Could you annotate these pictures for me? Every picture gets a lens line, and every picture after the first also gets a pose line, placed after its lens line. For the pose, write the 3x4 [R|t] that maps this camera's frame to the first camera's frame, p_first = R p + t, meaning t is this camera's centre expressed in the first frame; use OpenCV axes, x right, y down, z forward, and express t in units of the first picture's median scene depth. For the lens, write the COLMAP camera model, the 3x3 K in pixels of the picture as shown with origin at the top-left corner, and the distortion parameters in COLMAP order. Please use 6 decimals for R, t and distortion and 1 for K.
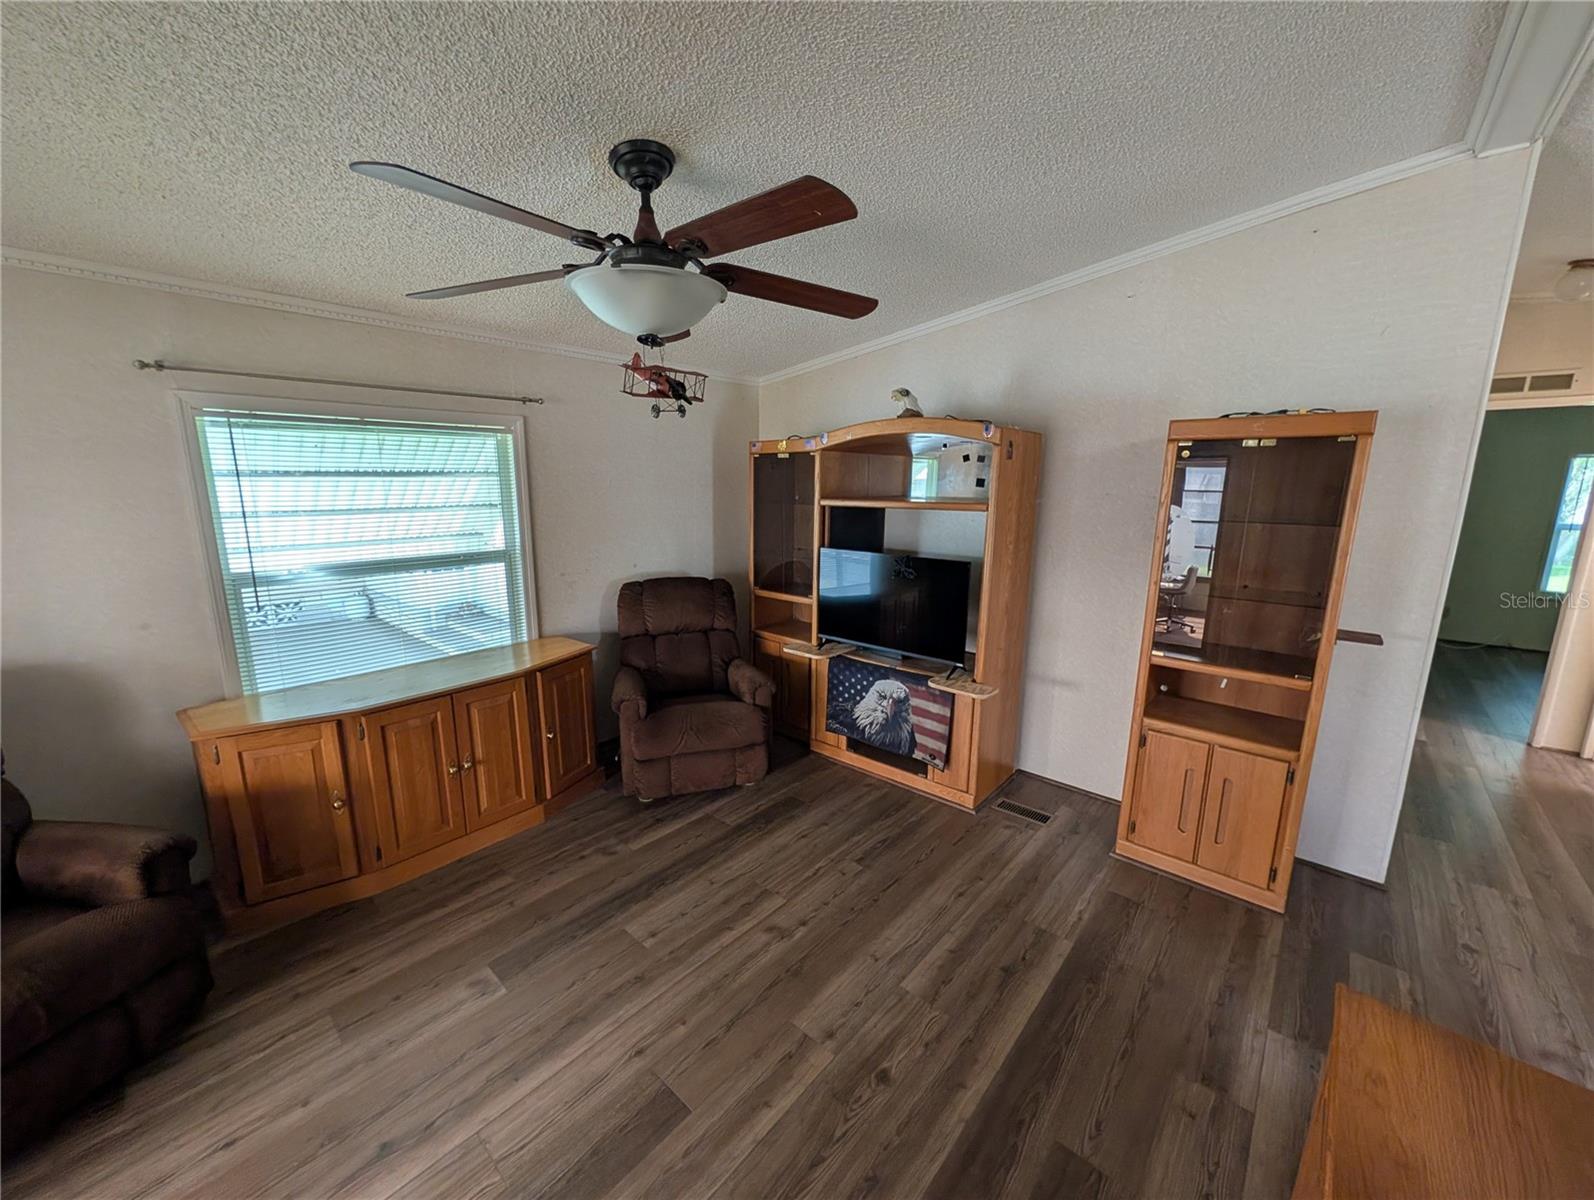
lens RADIAL K [[616.0, 0, 796.9], [0, 616.0, 602.9], [0, 0, 1]] dist [0.002204, -0.000444]
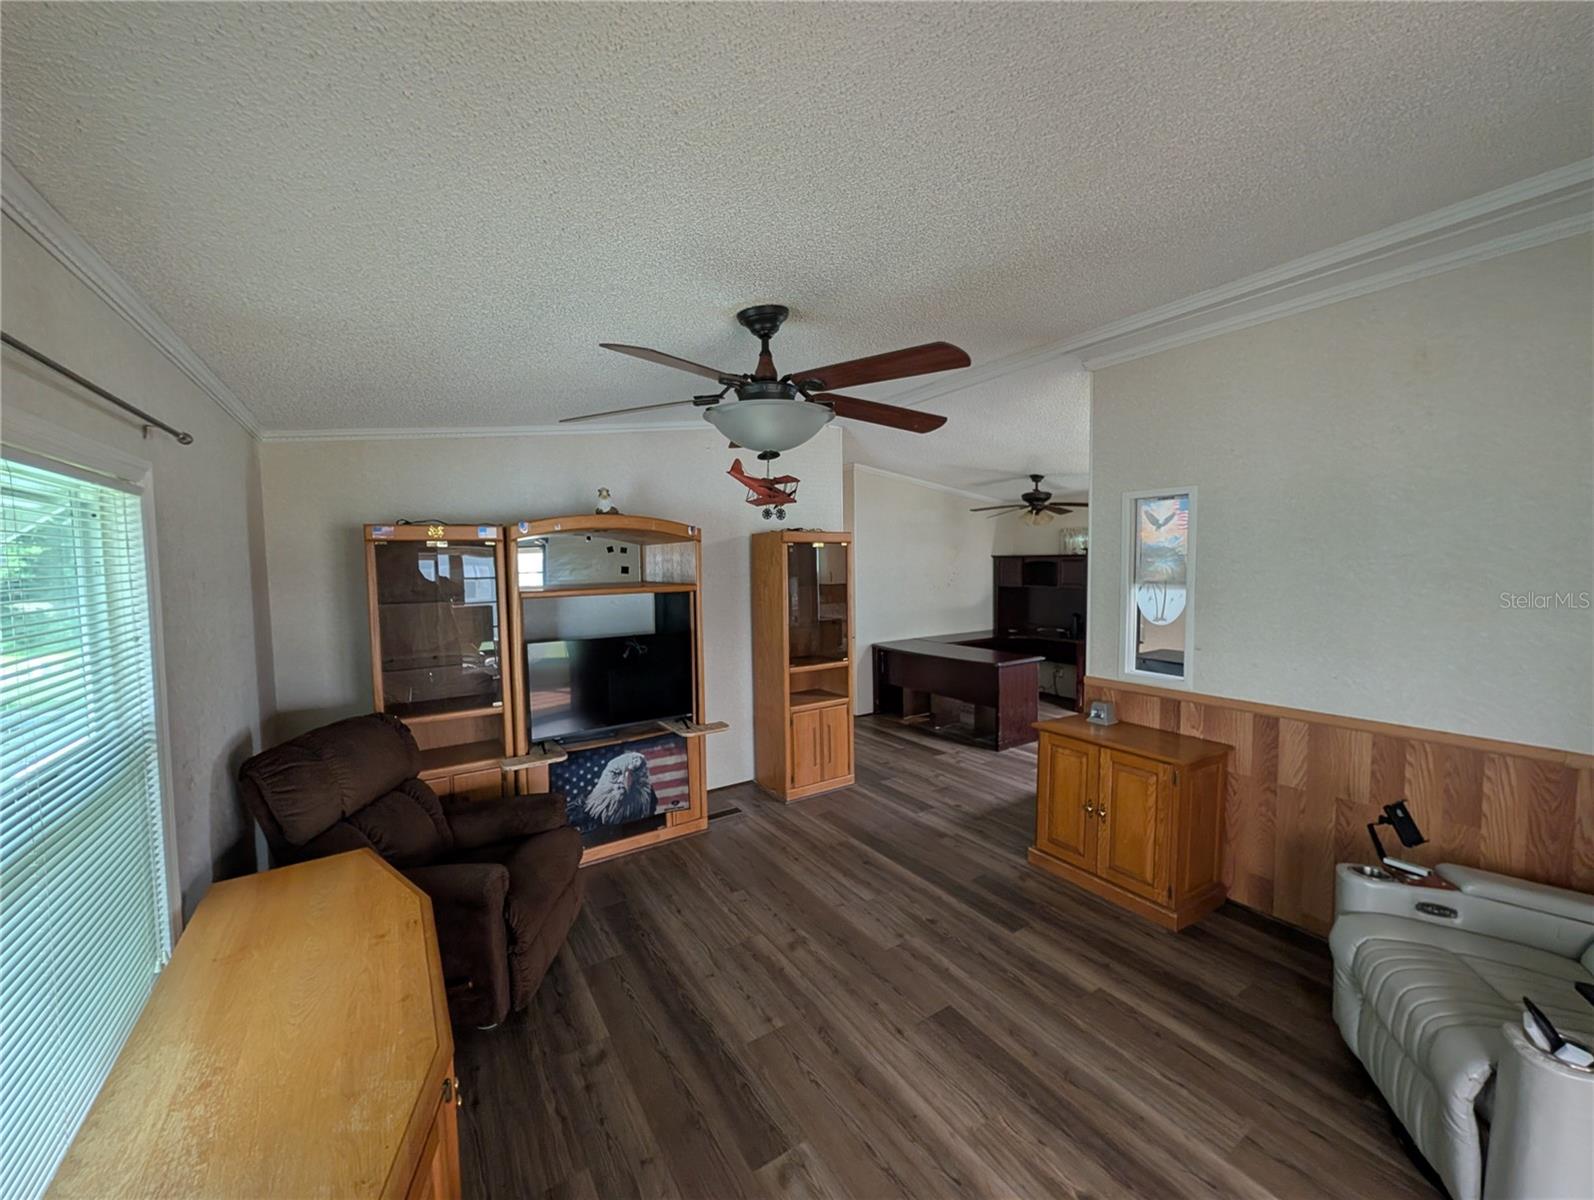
lens RADIAL K [[616.0, 0, 800.7], [0, 616.0, 601.2], [0, 0, 1]] dist [0.002204, -0.000444]
pose [[0.262400, -0.073234, 0.962176, -0.813237], [0.204077, 0.978773, 0.018842, -0.095813], [-0.943132, 0.191414, 0.271775, 0.395423]]
